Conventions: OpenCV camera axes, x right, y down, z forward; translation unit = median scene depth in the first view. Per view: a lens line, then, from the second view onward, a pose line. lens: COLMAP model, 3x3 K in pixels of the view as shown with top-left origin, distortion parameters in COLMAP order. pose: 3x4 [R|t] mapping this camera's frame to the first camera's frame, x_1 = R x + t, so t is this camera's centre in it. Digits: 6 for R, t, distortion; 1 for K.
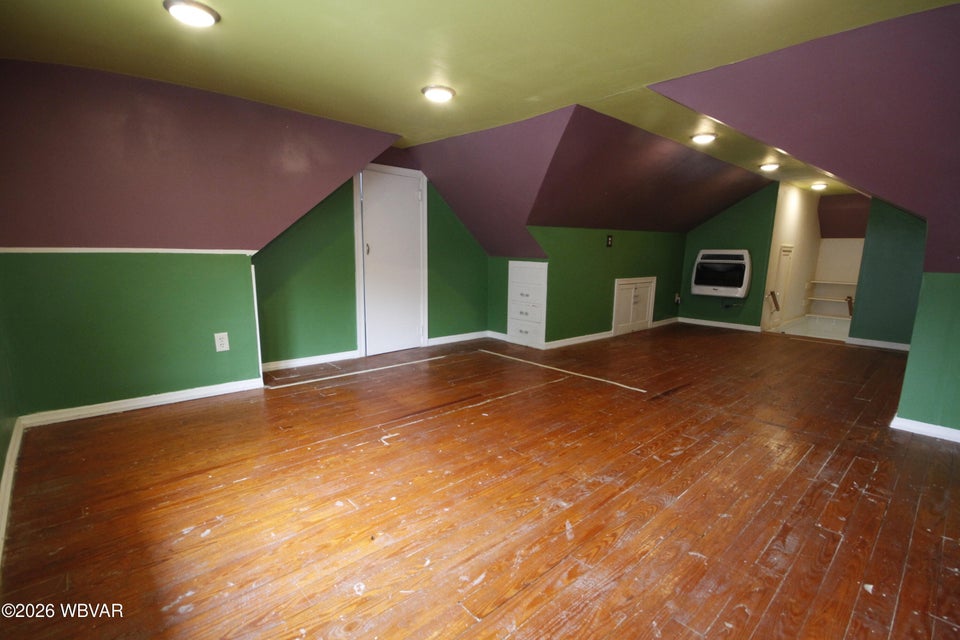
lens RADIAL K [[446.9, 0, 486.4], [0, 446.9, 333.0], [0, 0, 1]] dist [-0.002247, -0.000607]
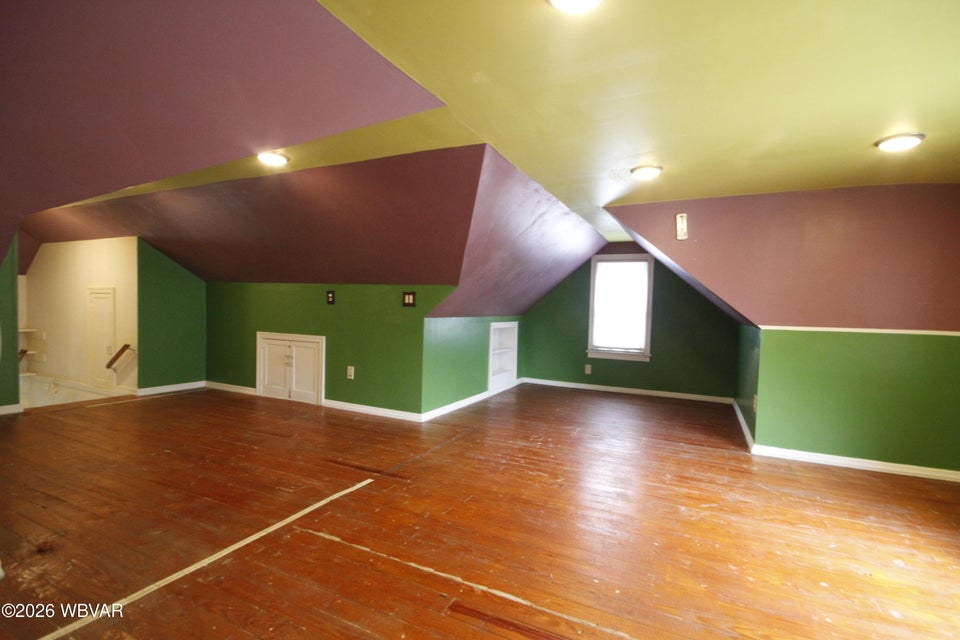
lens RADIAL K [[426.4, 0, 480.0], [0, 426.4, 320.0], [0, 0, 1]] dist [0.000250, 0.000042]
pose [[-0.335468, -0.051676, 0.940633, -0.447529], [0.136756, 0.985246, 0.102900, -0.218822], [-0.932072, 0.163157, -0.323452, 1.062040]]
